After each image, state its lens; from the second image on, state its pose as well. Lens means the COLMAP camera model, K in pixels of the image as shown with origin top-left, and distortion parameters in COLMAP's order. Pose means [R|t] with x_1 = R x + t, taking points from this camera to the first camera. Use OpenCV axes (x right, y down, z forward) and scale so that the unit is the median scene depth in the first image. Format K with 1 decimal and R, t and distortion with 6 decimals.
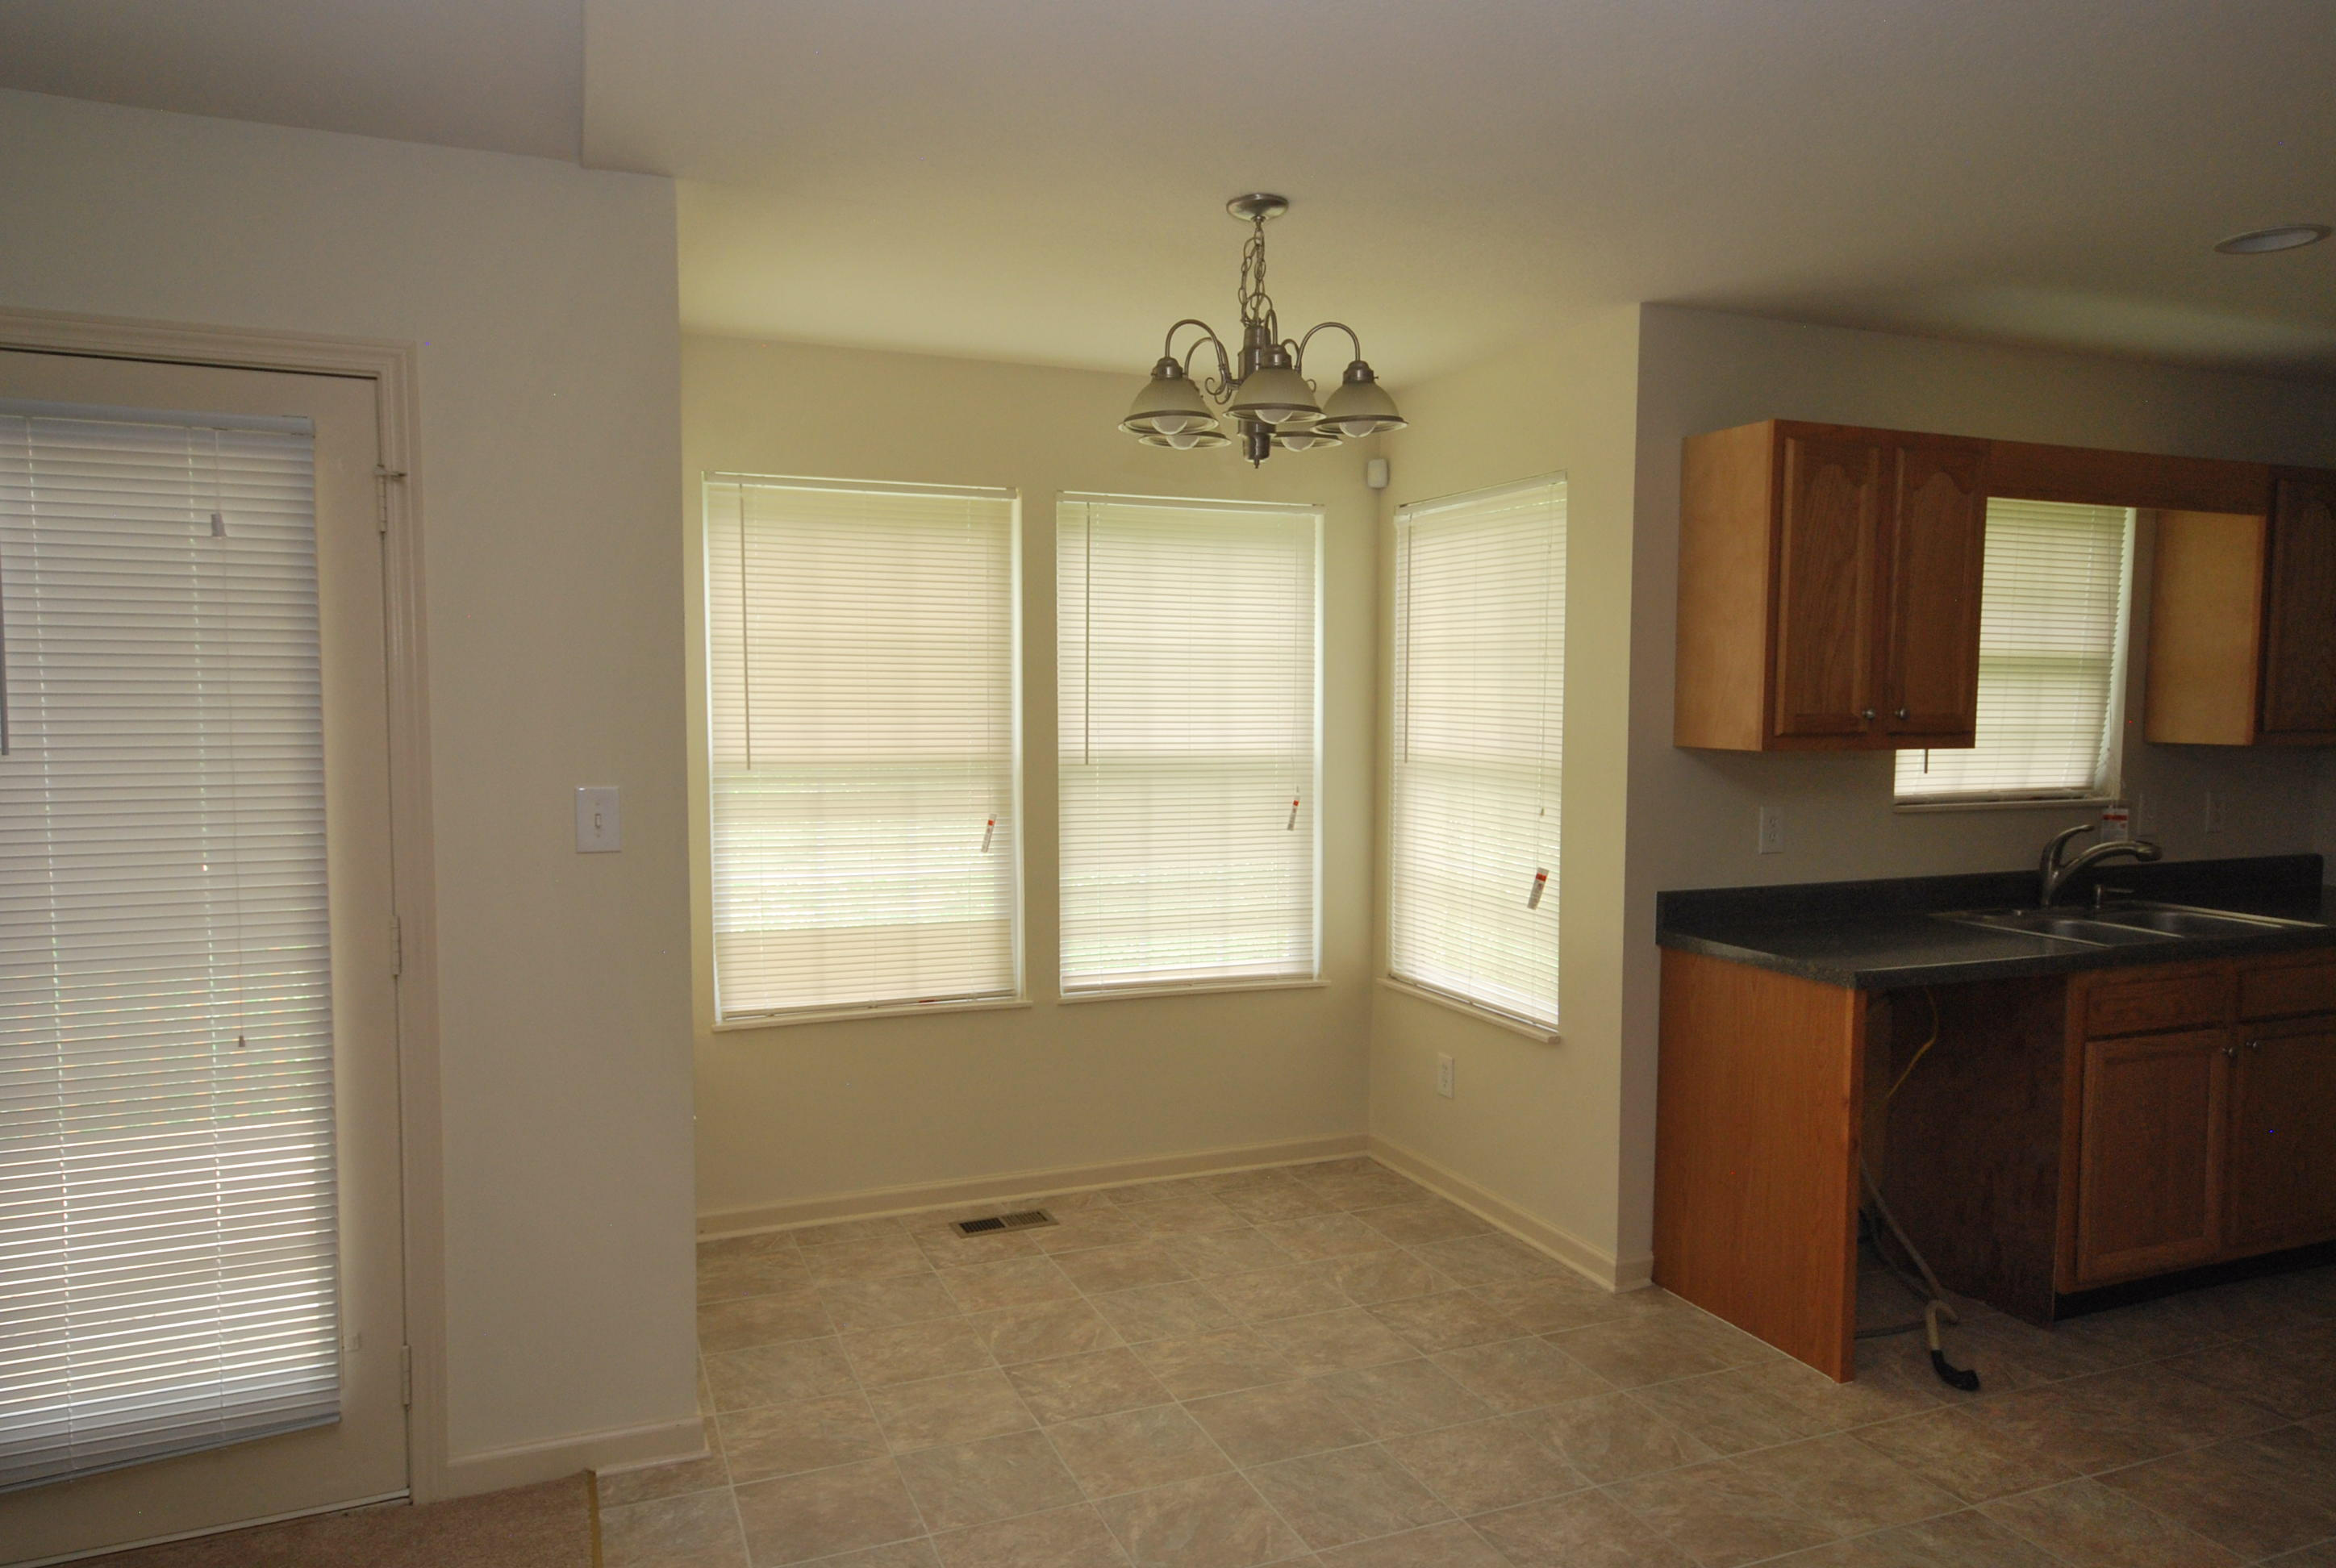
lens RADIAL K [[1556.6, 0, 1168.0], [0, 1556.6, 784.0], [0, 0, 1]] dist [-0.007936, -0.004382]
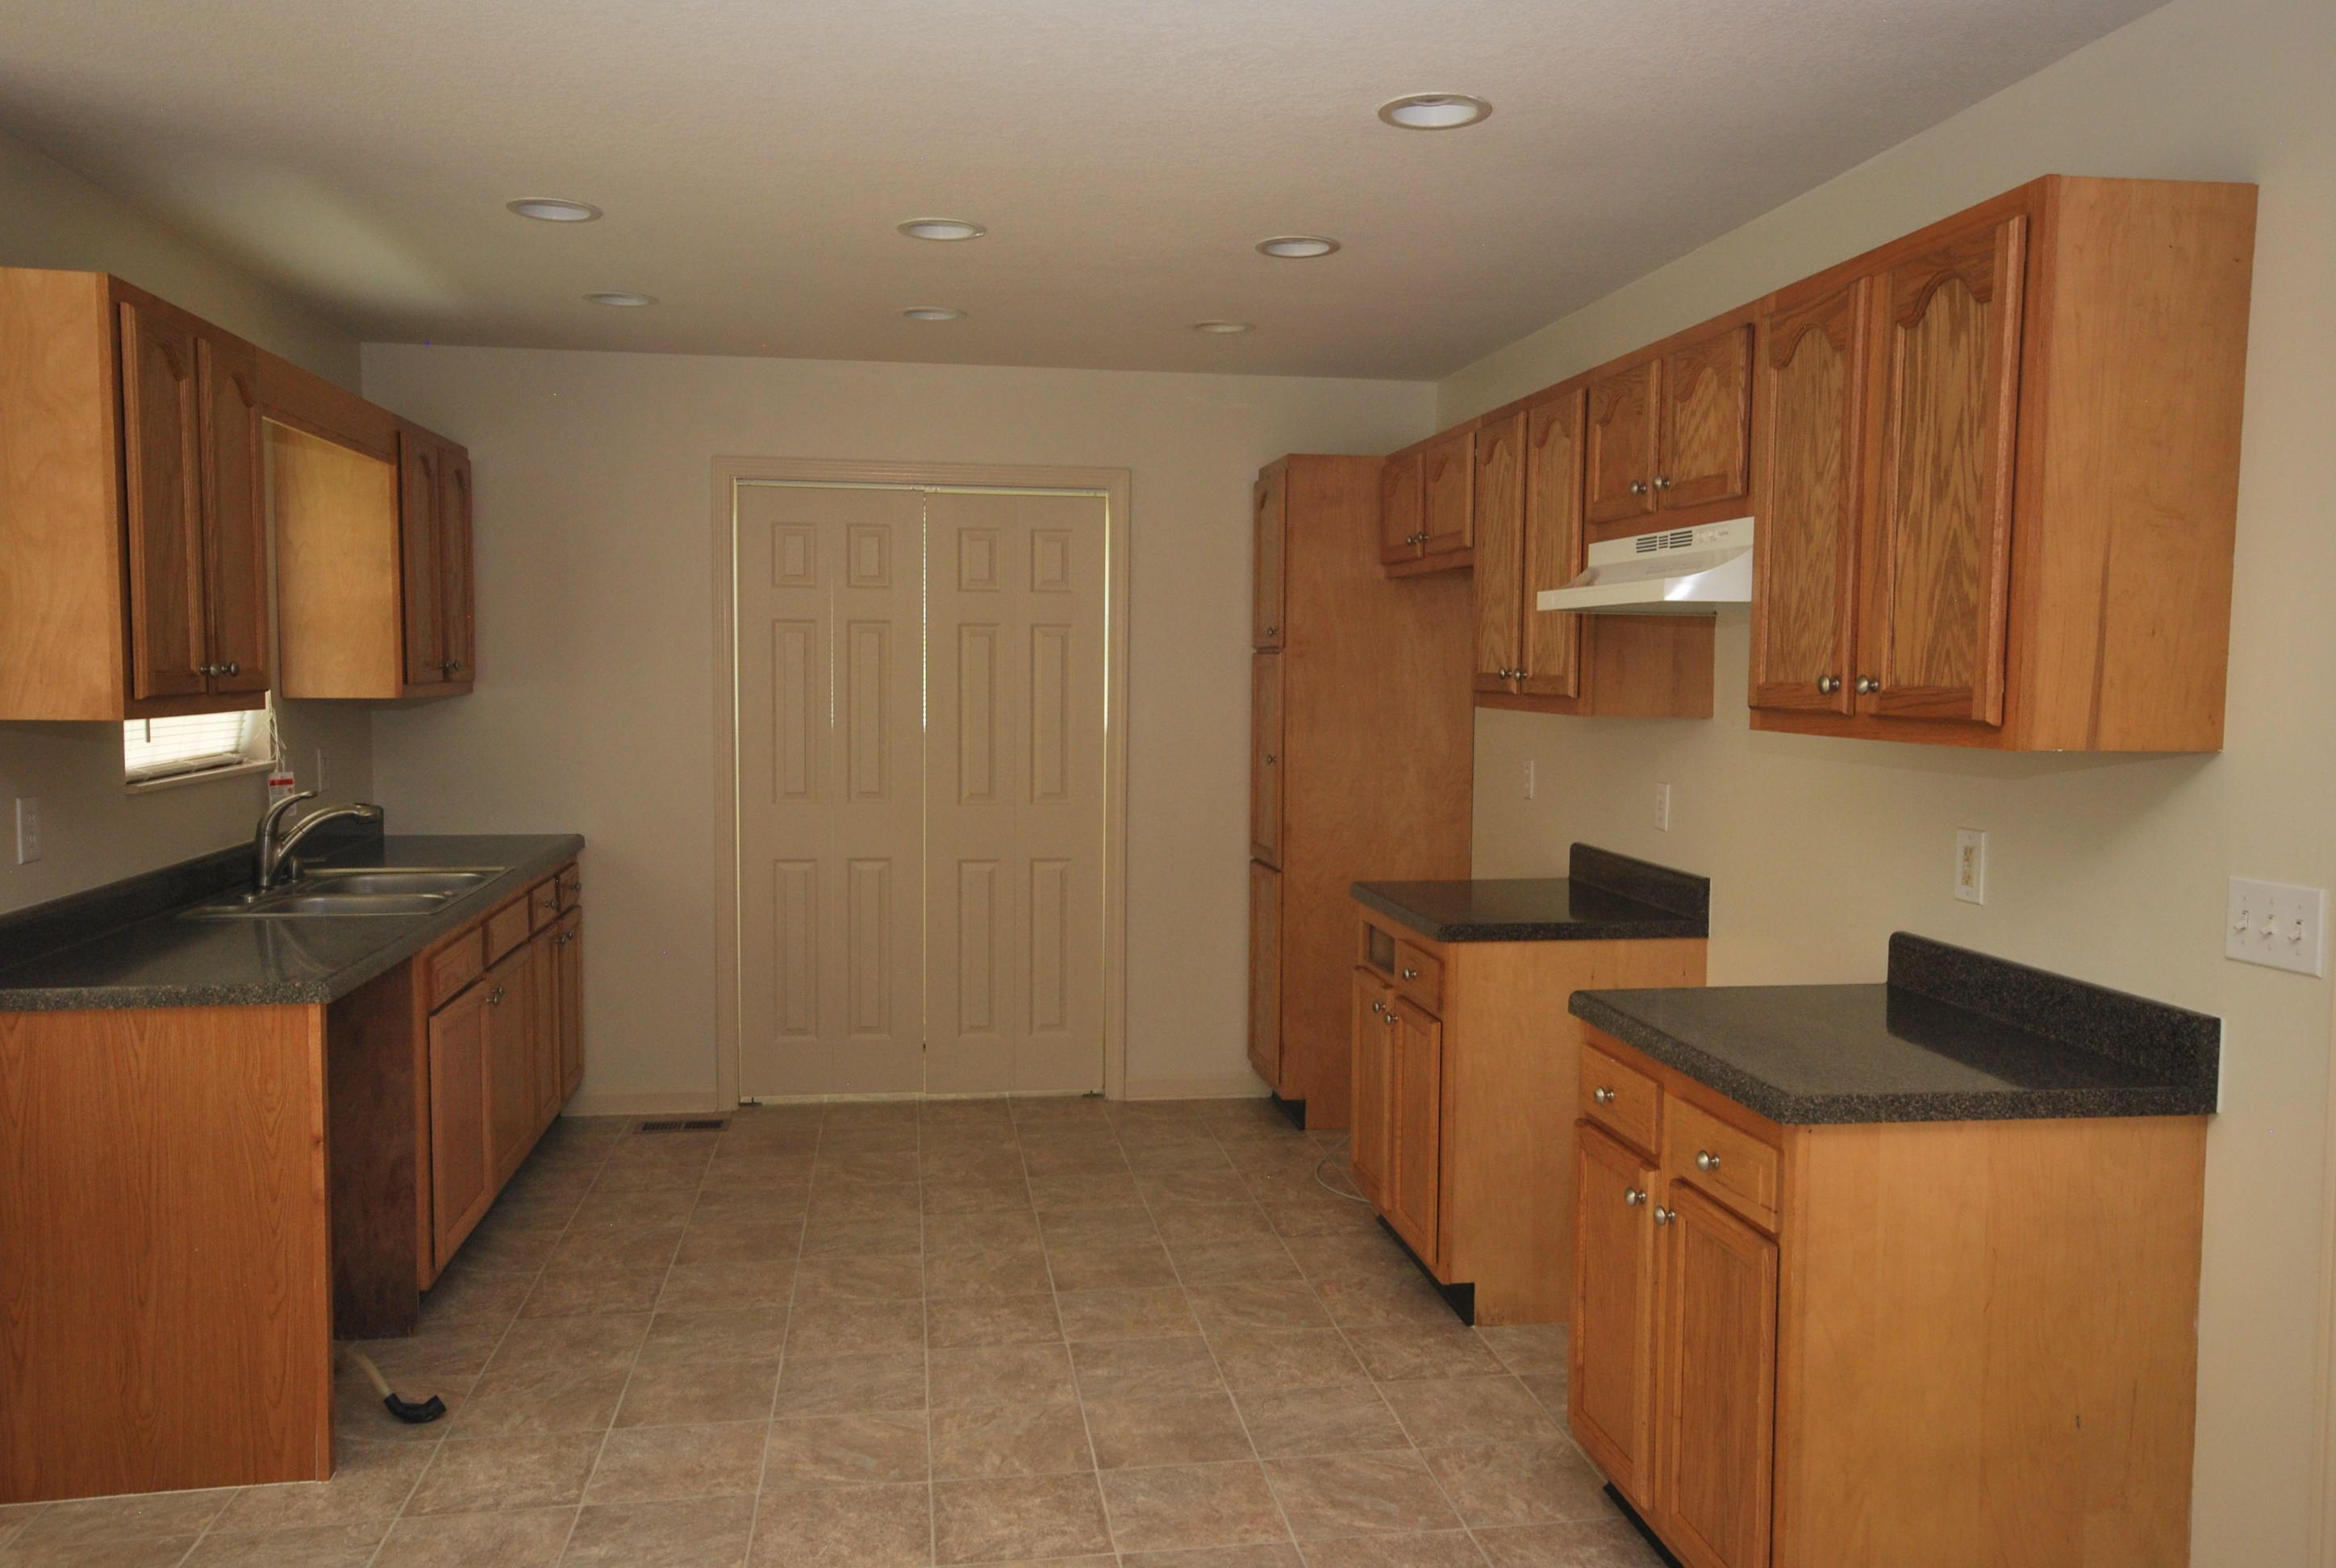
lens RADIAL K [[1796.4, 0, 1168.0], [0, 1796.4, 784.0], [0, 0, 1]] dist [0.261404, -0.000247]
pose [[0.239008, -0.067464, 0.968671, -0.411179], [0.045624, 0.997262, 0.058198, -0.022048], [-0.969945, 0.030285, 0.241431, 0.287542]]
